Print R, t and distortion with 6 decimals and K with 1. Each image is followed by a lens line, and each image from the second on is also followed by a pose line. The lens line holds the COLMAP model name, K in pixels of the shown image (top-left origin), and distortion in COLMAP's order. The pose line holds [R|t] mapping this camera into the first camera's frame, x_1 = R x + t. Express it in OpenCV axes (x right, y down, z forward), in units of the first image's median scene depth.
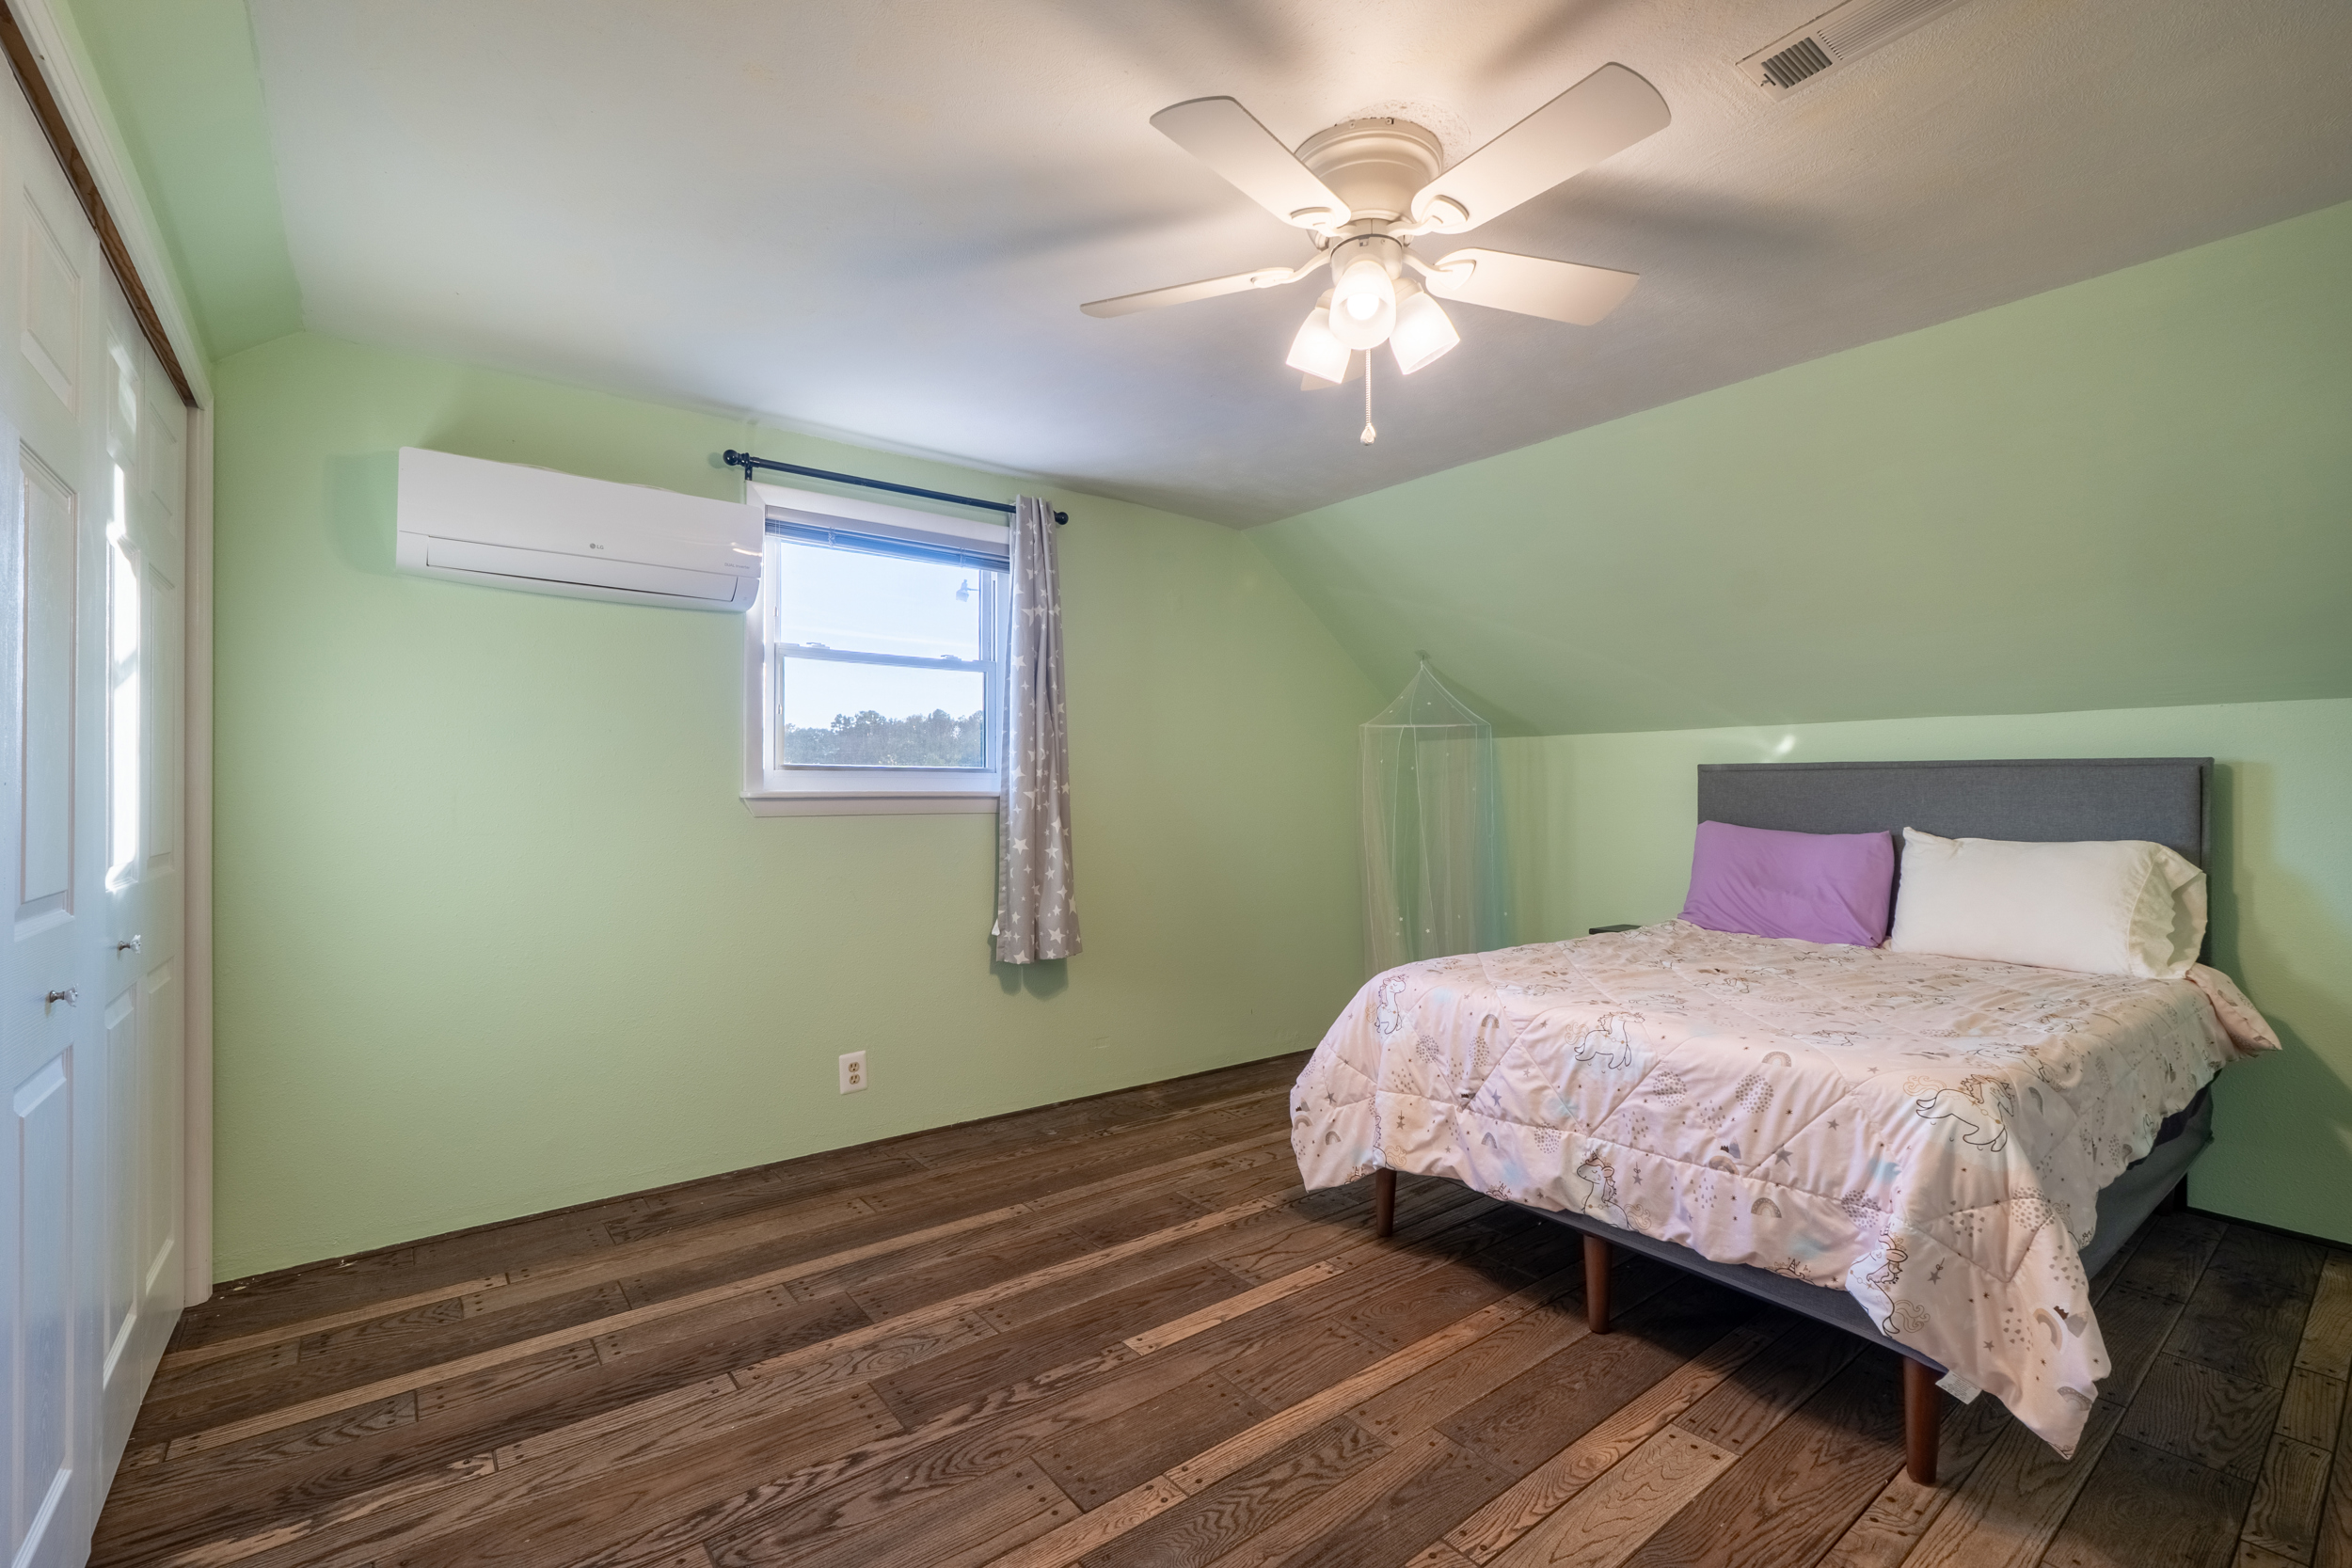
lens RADIAL K [[991.8, 0, 1171.9], [0, 991.8, 778.3], [0, 0, 1]] dist [0.000740, 0.000258]
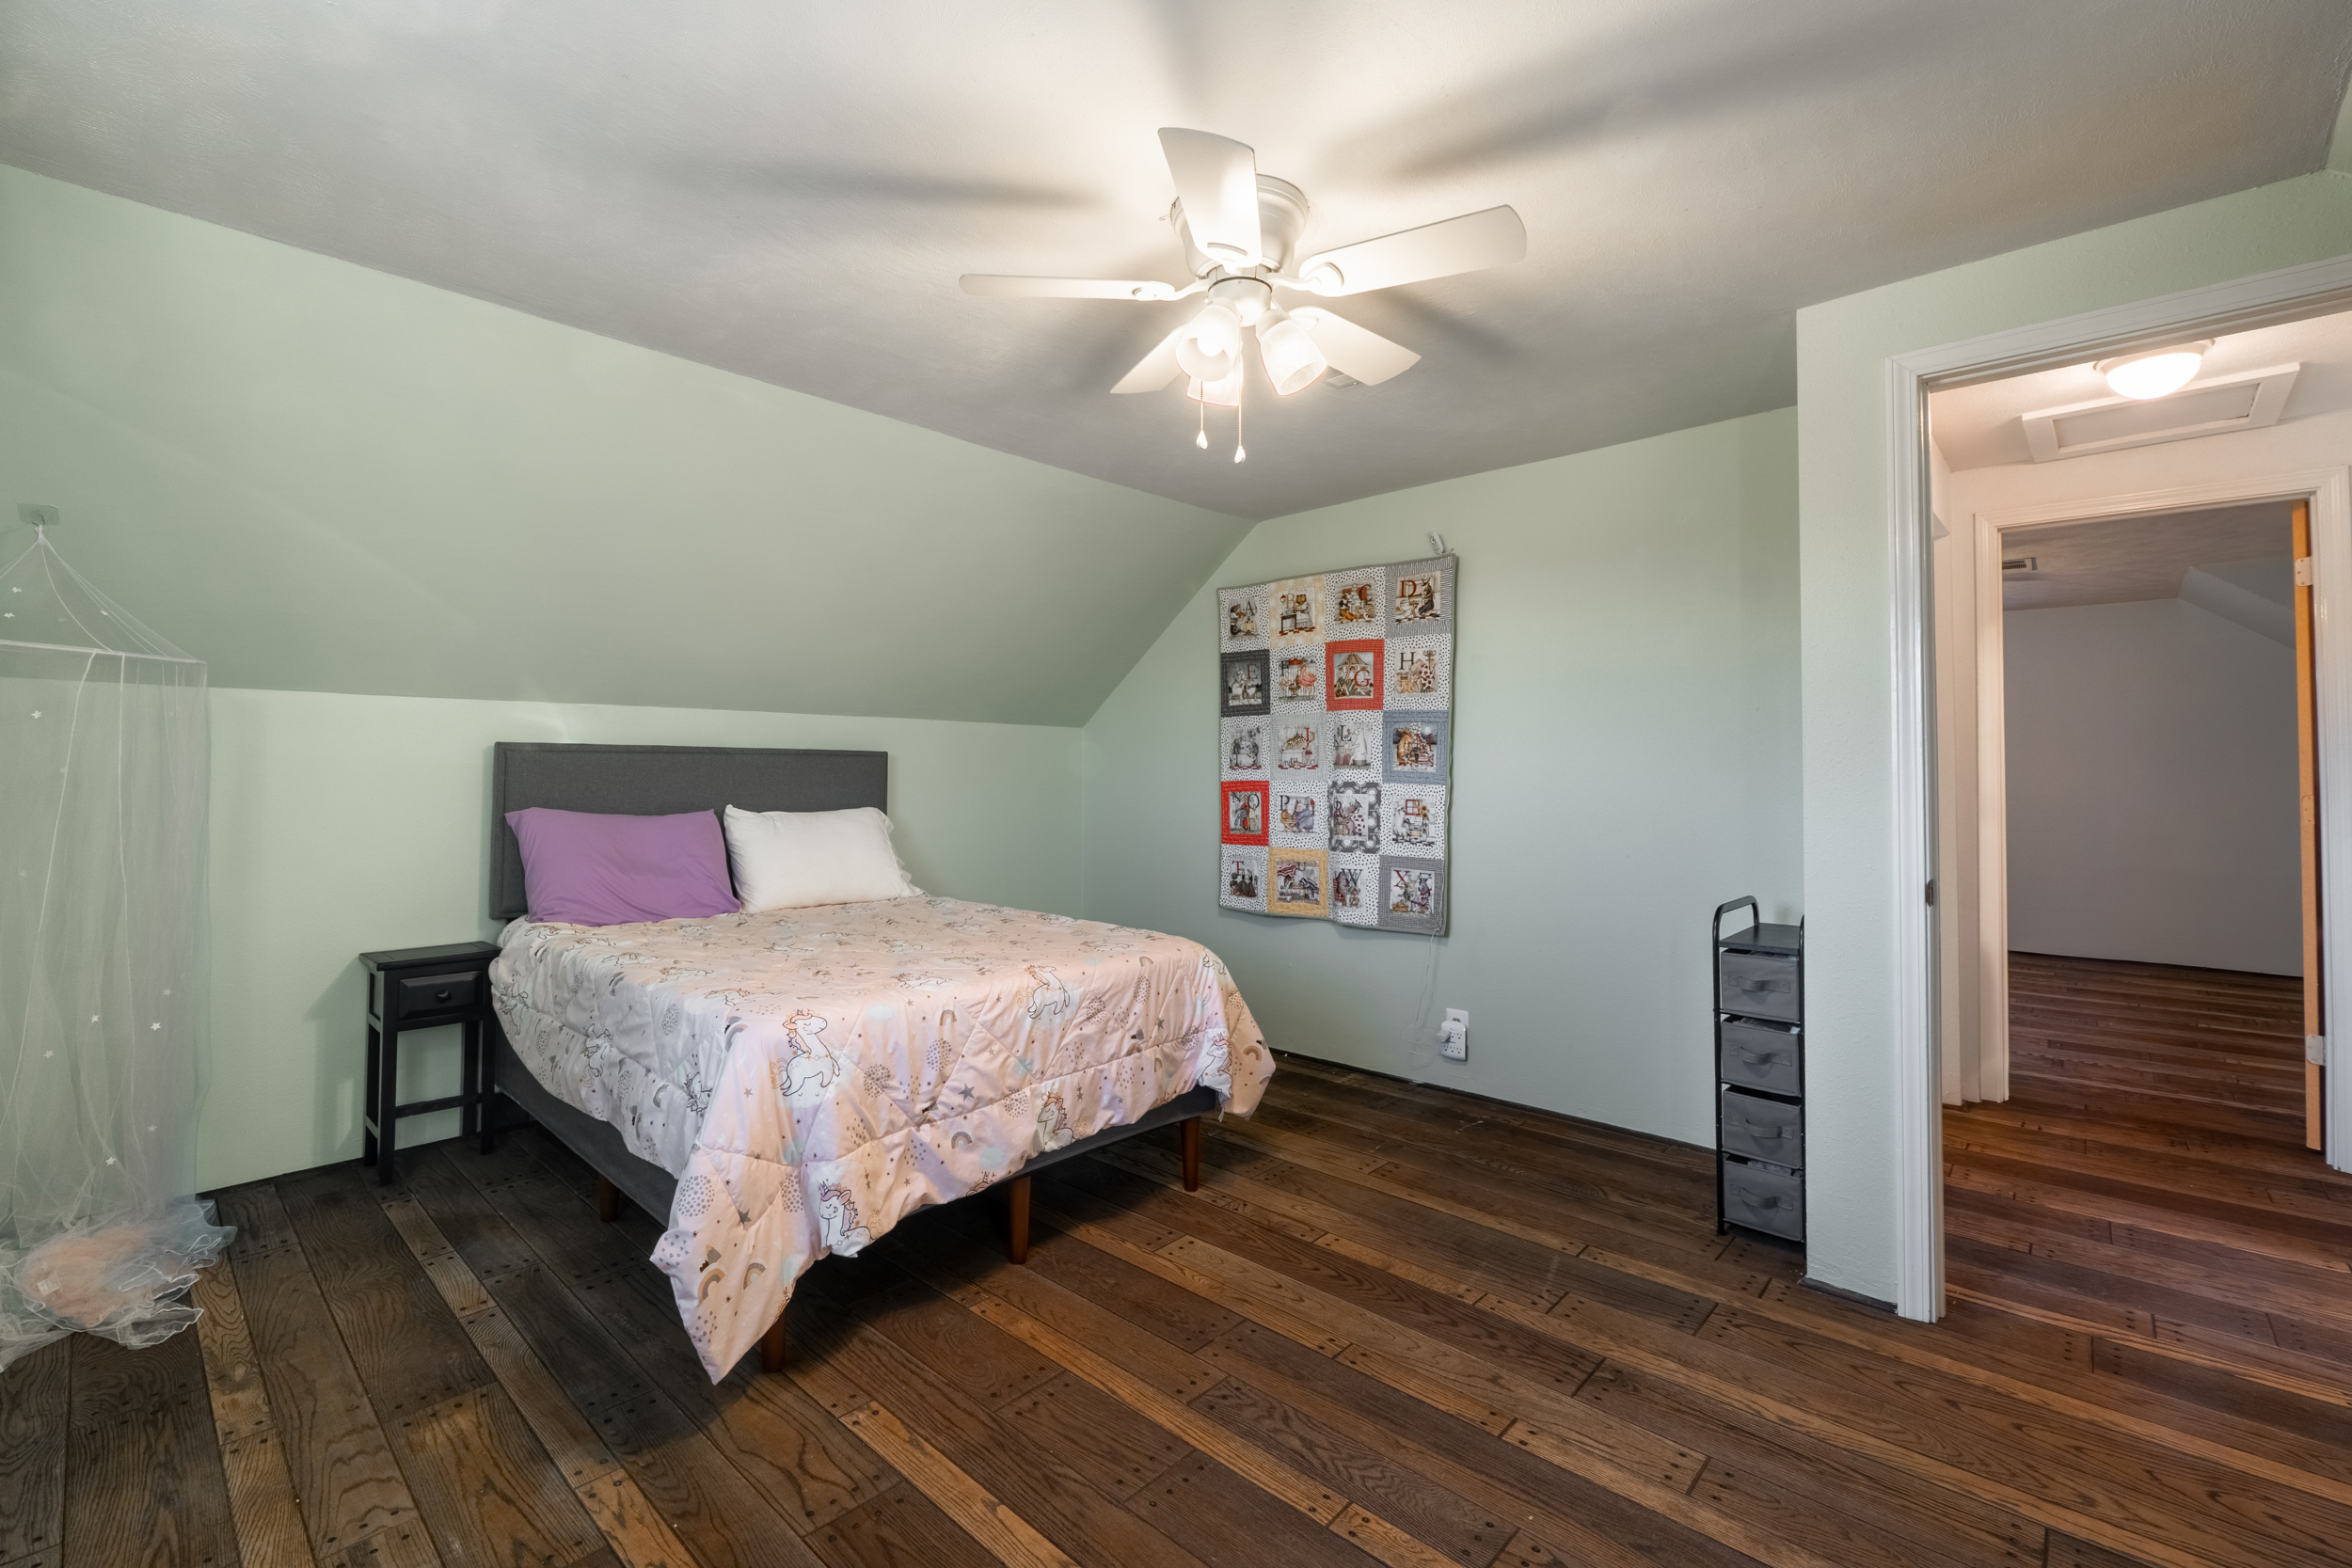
lens RADIAL K [[1008.1, 0, 1158.7], [0, 1008.1, 746.4], [0, 0, 1]] dist [-0.000694, -0.000056]
pose [[-0.132763, 0.025344, 0.990824, -0.709230], [-0.013959, 0.999526, -0.027437, 0.010302], [-0.991049, -0.017474, -0.132347, 0.989267]]
